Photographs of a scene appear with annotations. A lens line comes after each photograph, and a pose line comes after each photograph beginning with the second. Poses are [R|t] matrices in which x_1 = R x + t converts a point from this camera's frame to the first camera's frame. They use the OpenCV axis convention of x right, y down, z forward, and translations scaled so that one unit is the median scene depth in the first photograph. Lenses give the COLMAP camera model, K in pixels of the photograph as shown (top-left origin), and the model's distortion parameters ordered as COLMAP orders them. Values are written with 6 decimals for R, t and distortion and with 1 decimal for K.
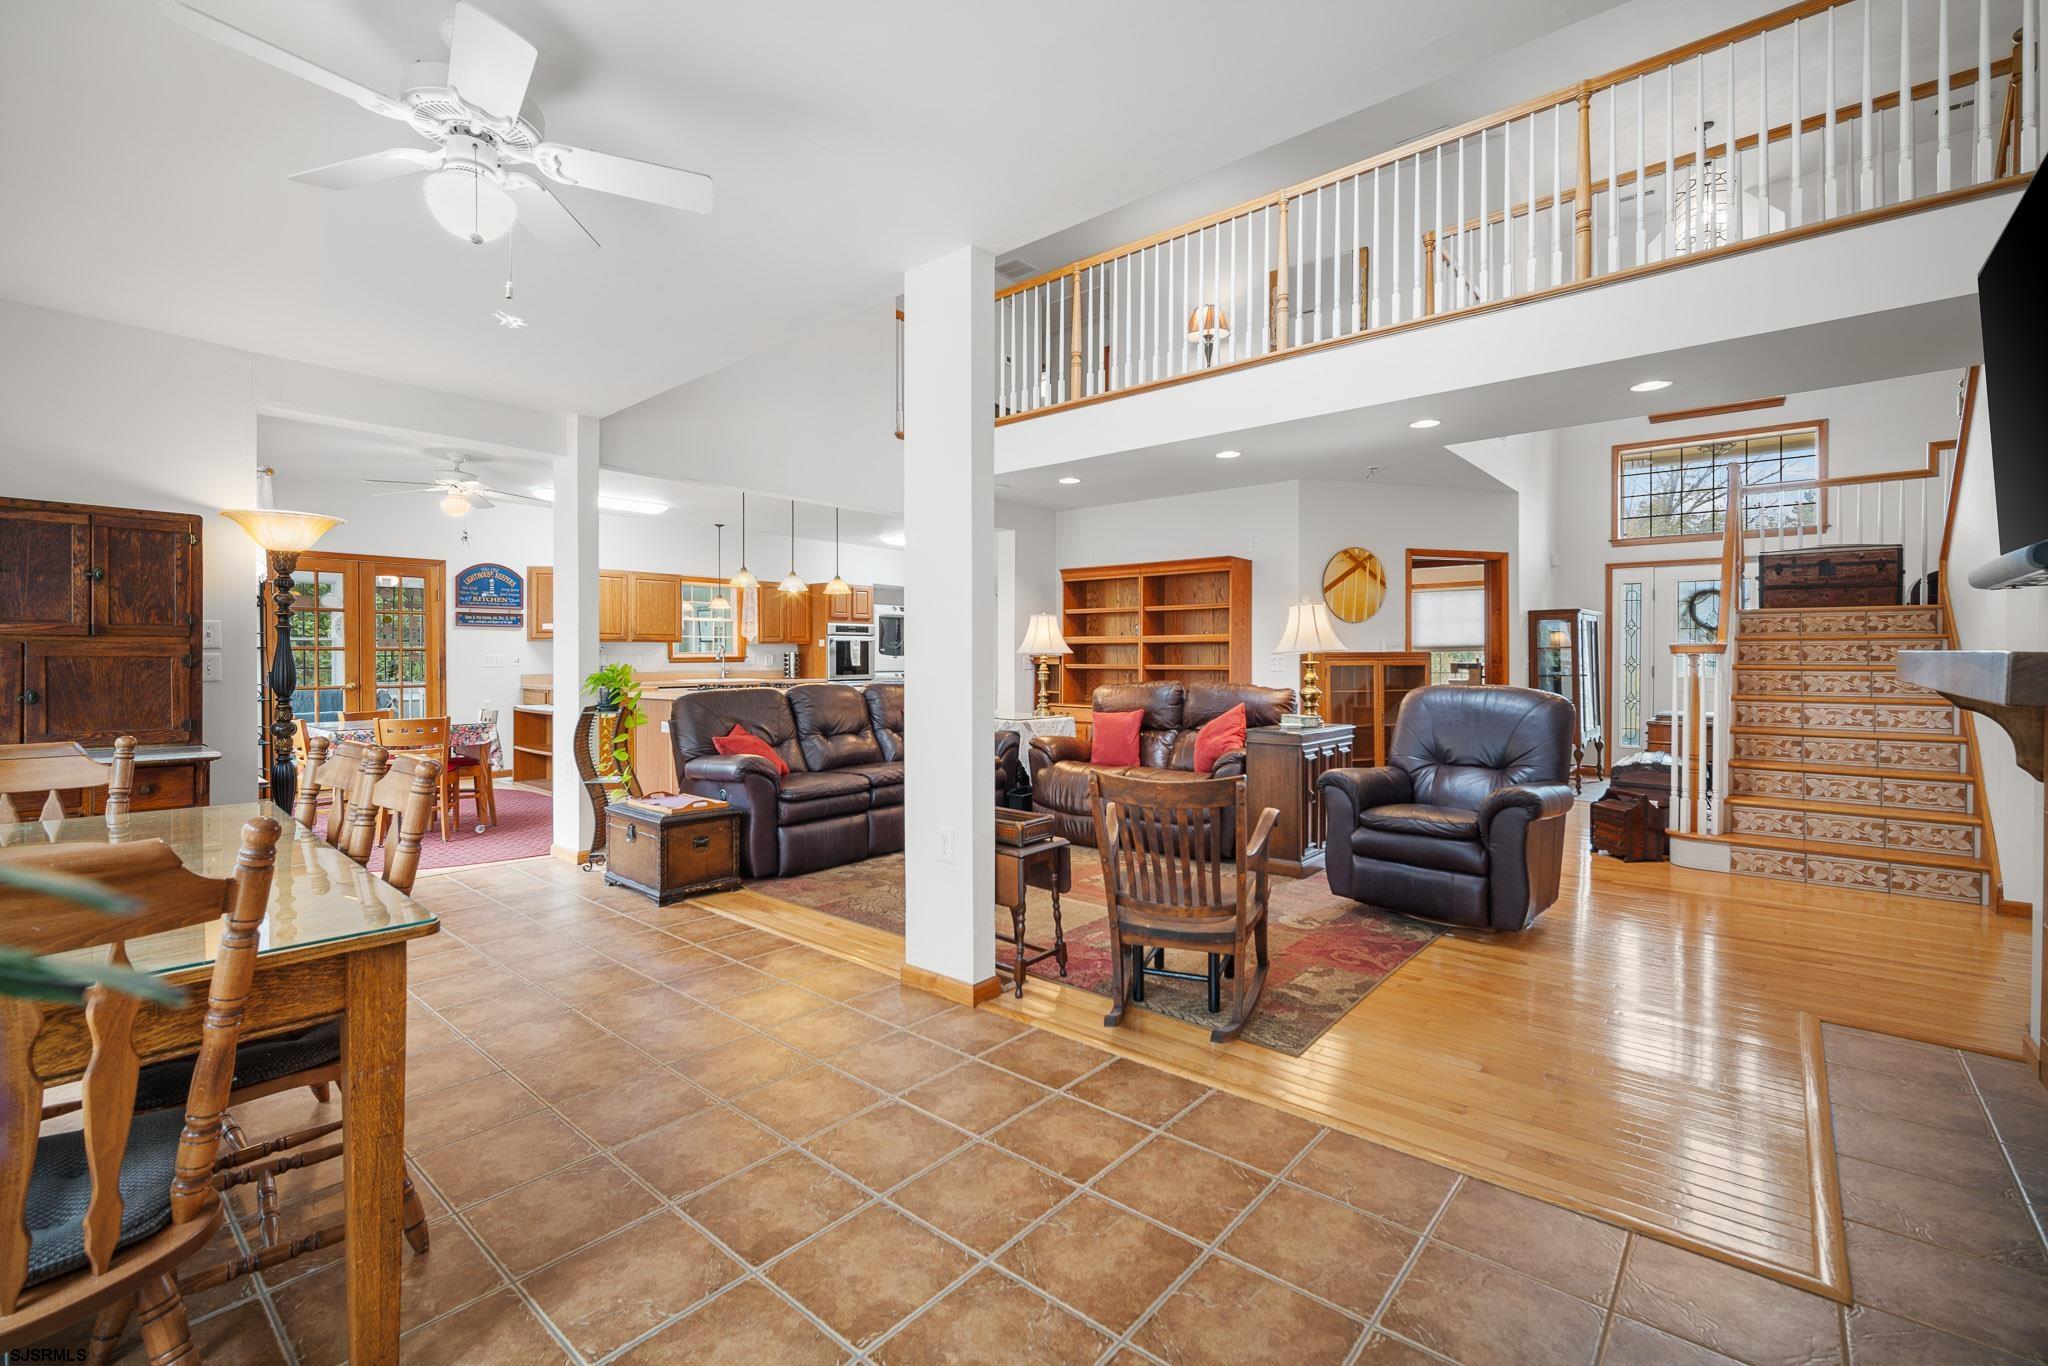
lens RADIAL K [[893.3, 0, 1012.4], [0, 893.3, 652.8], [0, 0, 1]] dist [-0.011059, 0.000082]
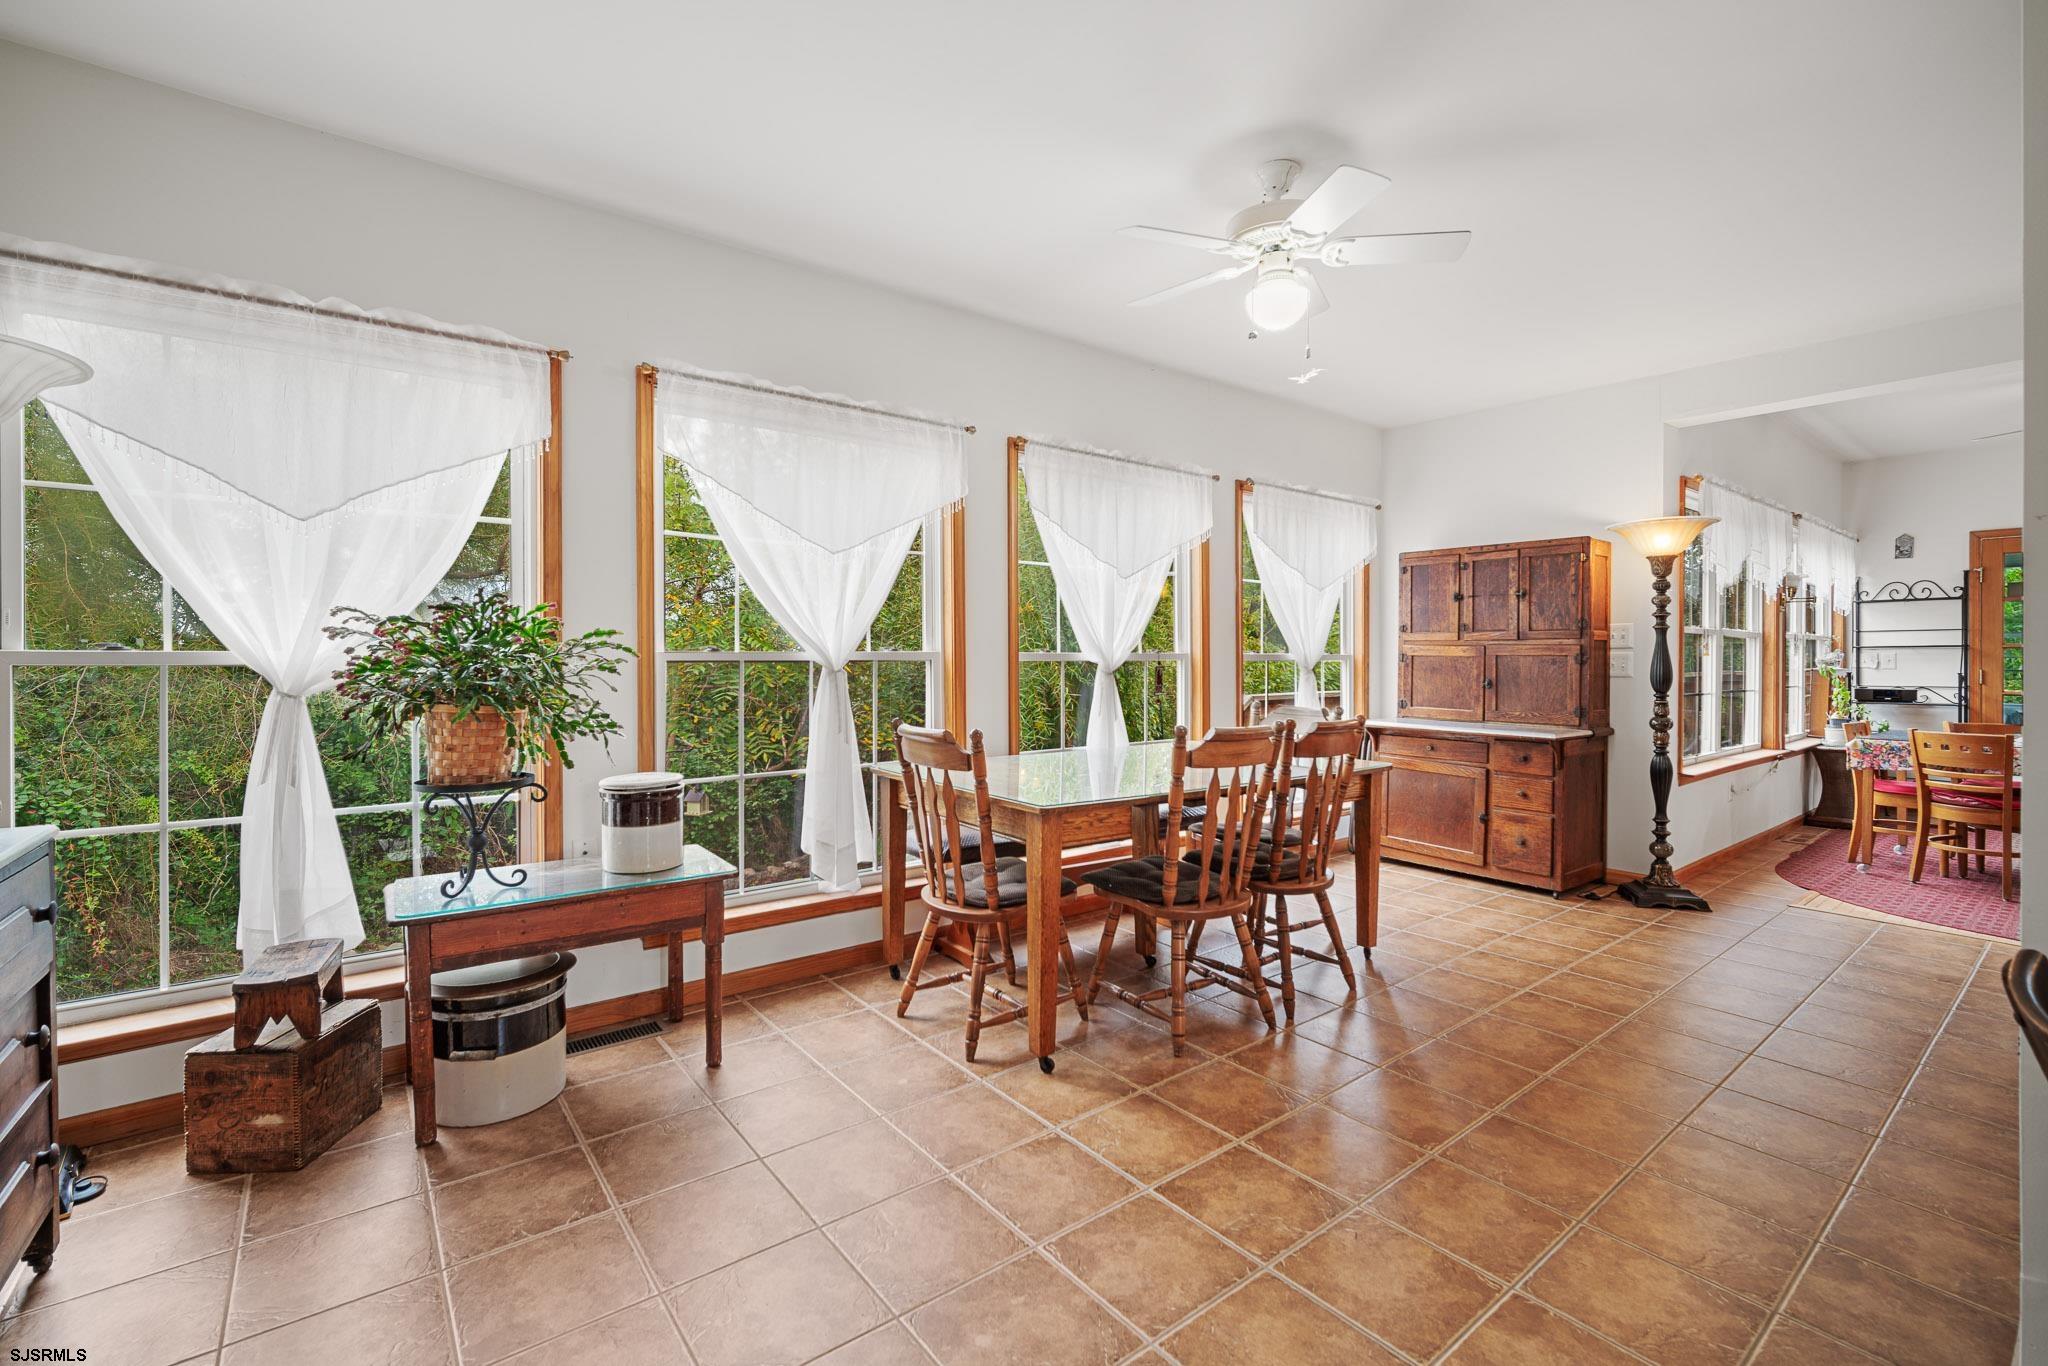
lens RADIAL K [[893.3, 0, 1012.4], [0, 893.3, 652.8], [0, 0, 1]] dist [-0.011059, 0.000082]
pose [[-0.203867, -0.002919, -0.978994, 0.177840], [0.003943, 0.999985, -0.003803, 0.001062], [0.978991, -0.004636, -0.203853, 0.216597]]
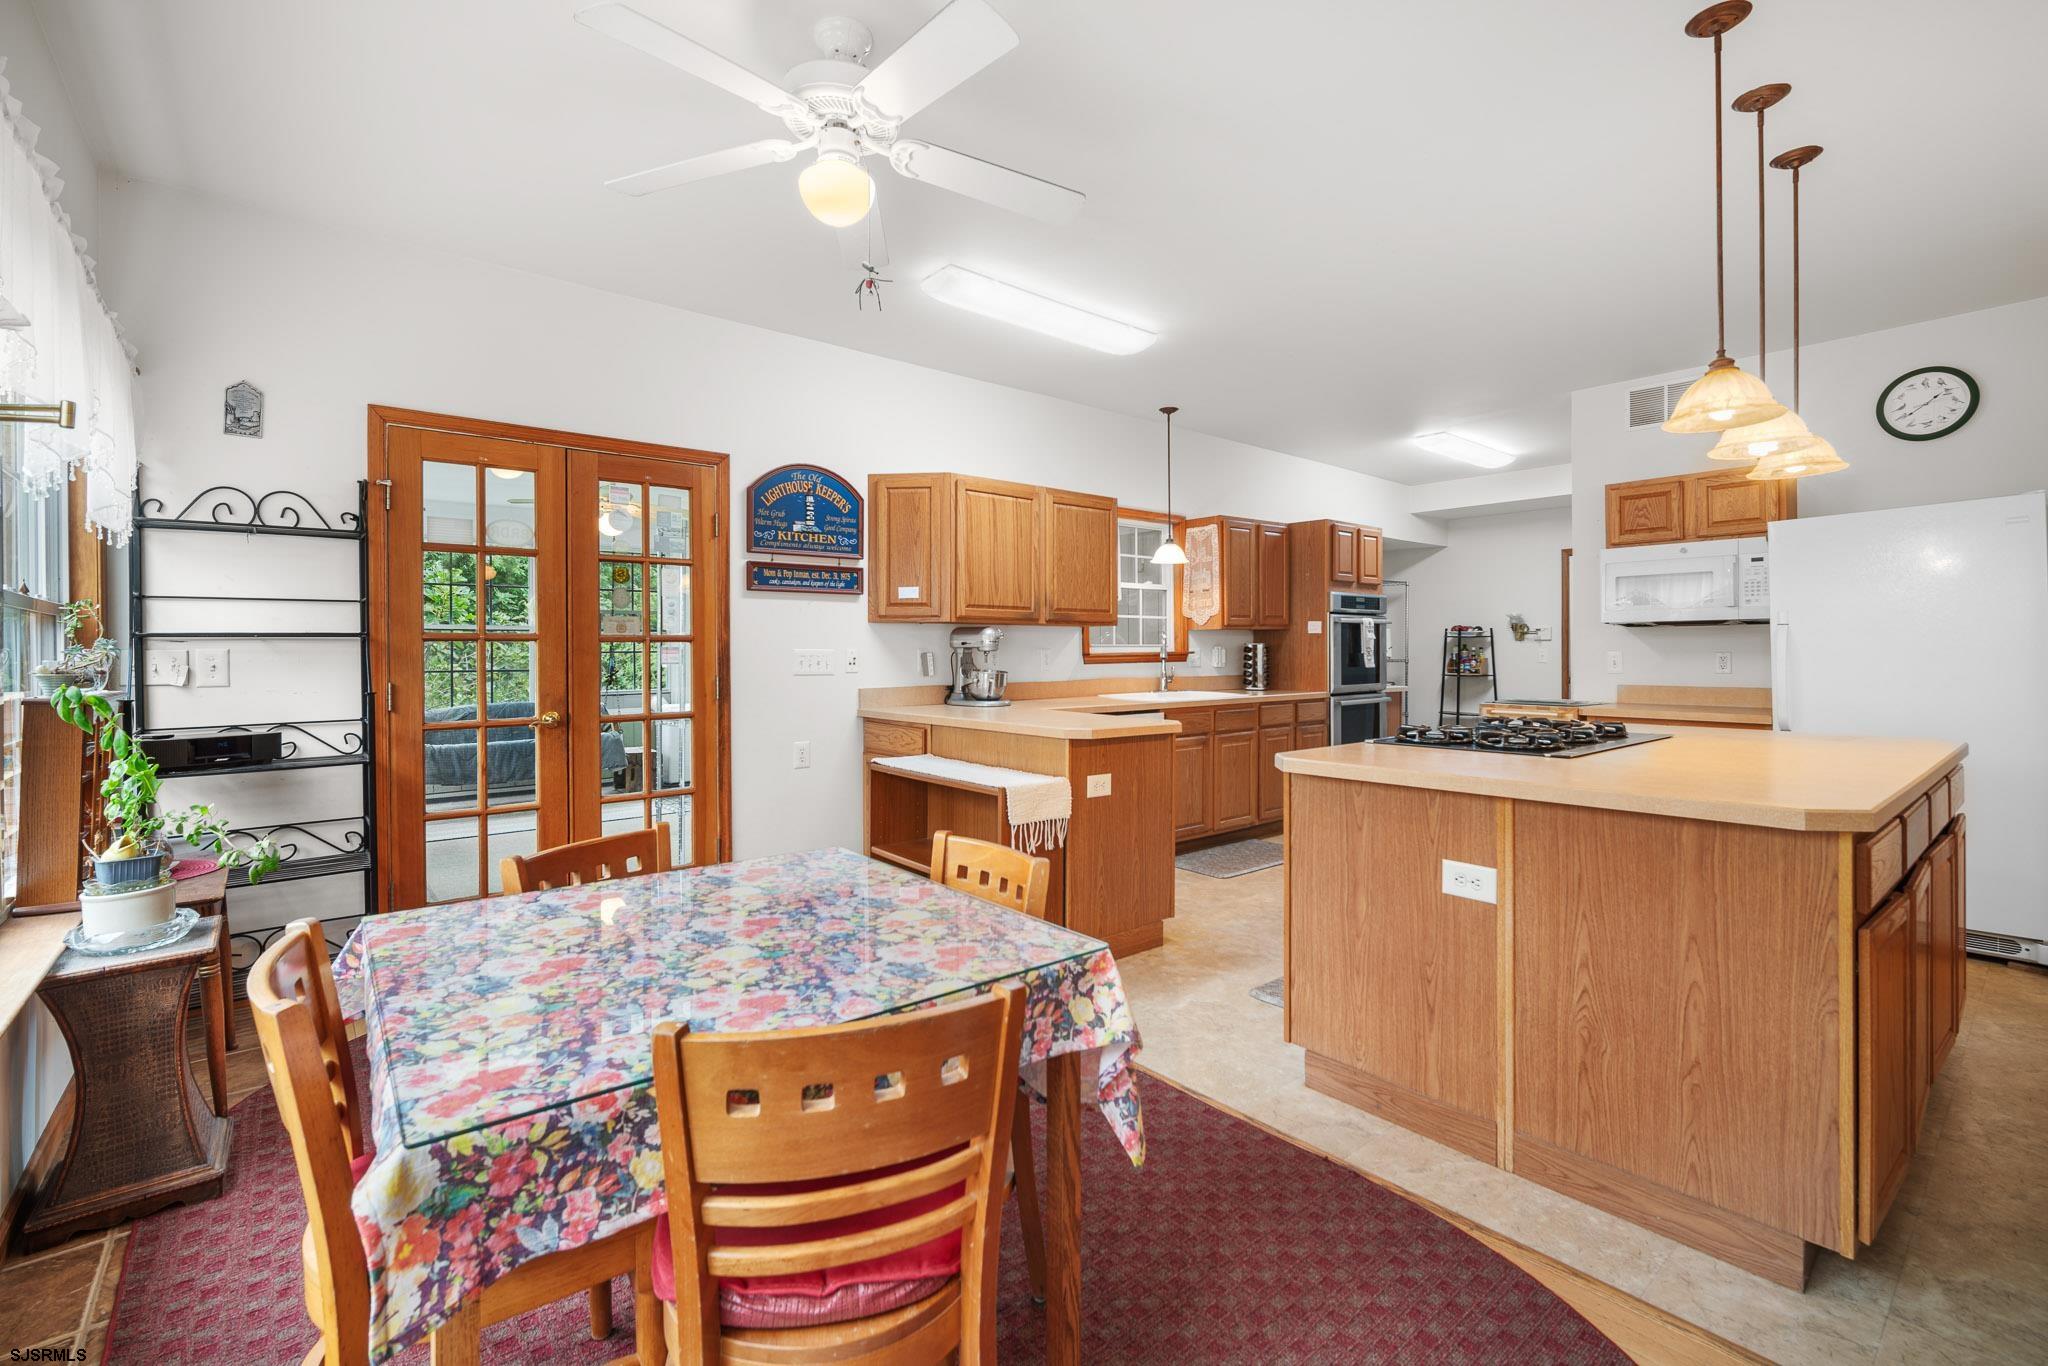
lens RADIAL K [[893.3, 0, 1012.4], [0, 893.3, 652.8], [0, 0, 1]] dist [-0.011059, 0.000082]
pose [[0.985488, -0.001712, -0.169735, -0.399949], [0.002771, 0.999978, 0.006001, 0.001532], [0.169721, -0.006384, 0.985471, 0.543220]]
